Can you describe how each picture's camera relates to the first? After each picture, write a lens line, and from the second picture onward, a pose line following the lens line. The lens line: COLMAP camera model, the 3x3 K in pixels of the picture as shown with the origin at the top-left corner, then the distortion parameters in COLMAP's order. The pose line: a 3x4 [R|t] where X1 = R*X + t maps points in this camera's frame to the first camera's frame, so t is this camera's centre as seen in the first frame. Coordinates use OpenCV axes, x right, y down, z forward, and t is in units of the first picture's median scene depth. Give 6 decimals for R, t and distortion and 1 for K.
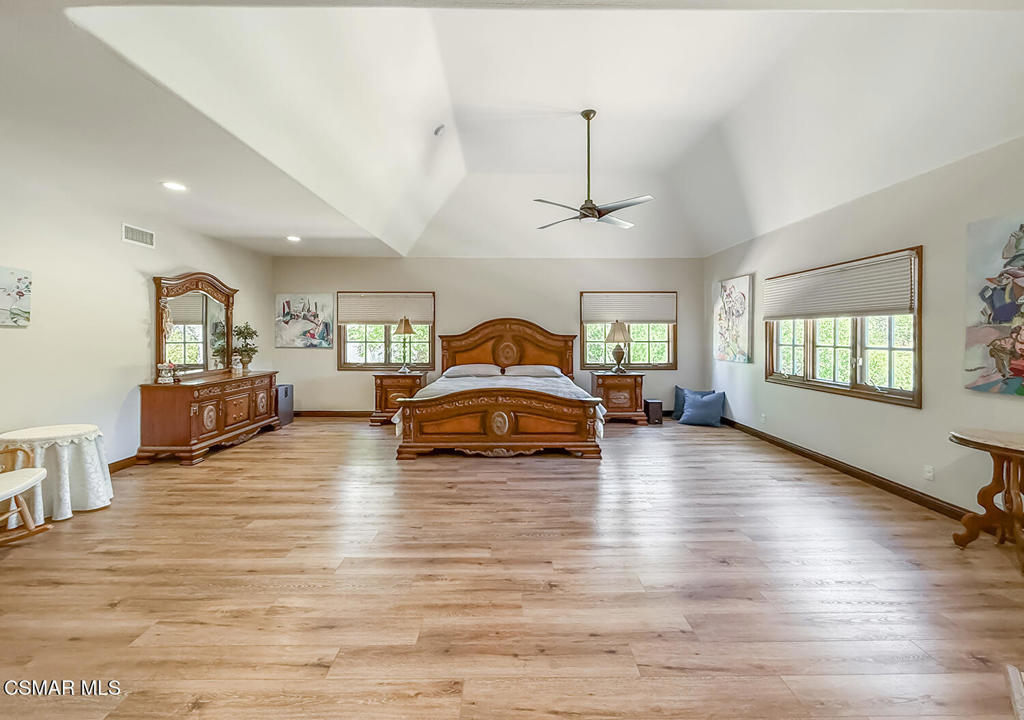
lens RADIAL K [[421.0, 0, 511.0], [0, 421.0, 335.6], [0, 0, 1]] dist [-0.000353, 0.000150]
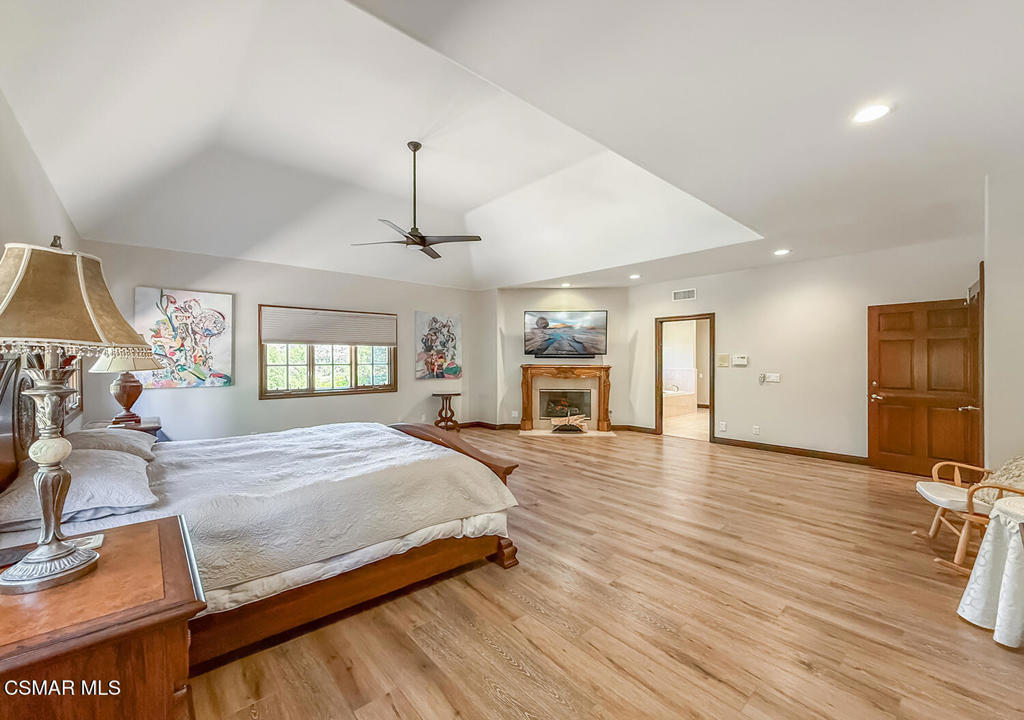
lens RADIAL K [[416.6, 0, 512.0], [0, 416.6, 360.0], [0, 0, 1]] dist [0.000853, 0.000057]
pose [[-0.651948, -0.000721, 0.758263, -0.717273], [0.004587, 0.999978, 0.004894, 0.005052], [-0.758249, 0.006669, -0.651930, 1.400693]]
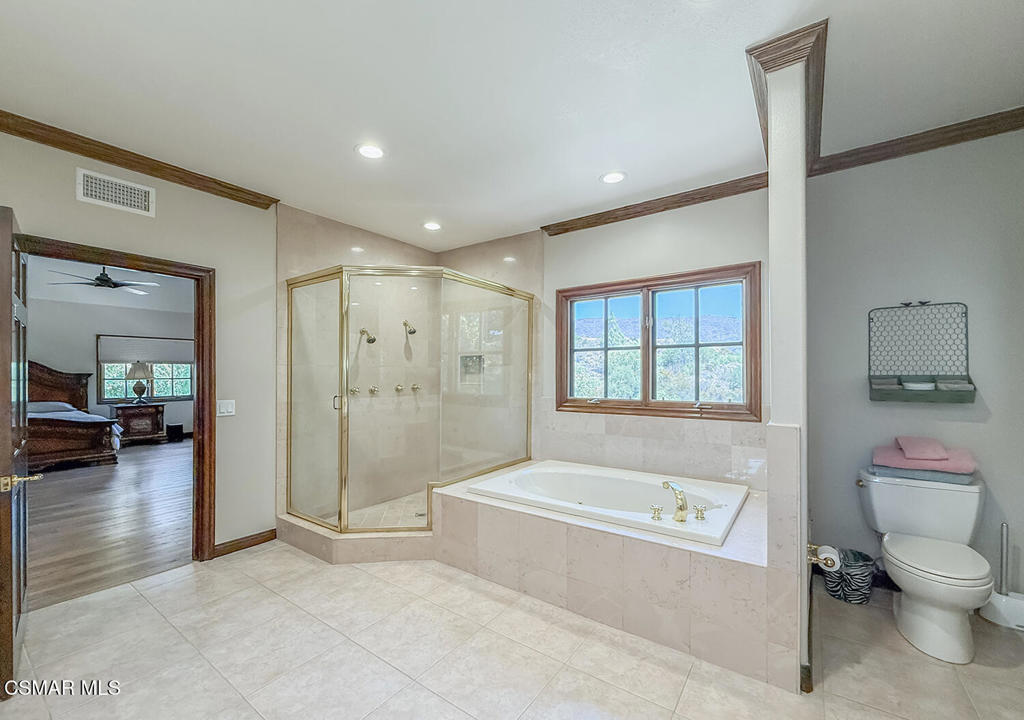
lens RADIAL K [[419.8, 0, 501.2], [0, 419.8, 374.1], [0, 0, 1]] dist [0.000476, 0.000294]
pose [[0.600329, -0.000436, 0.799753, -0.124771], [0.005129, 0.999981, -0.003305, 0.015086], [-0.799736, 0.006086, 0.600320, -0.798454]]
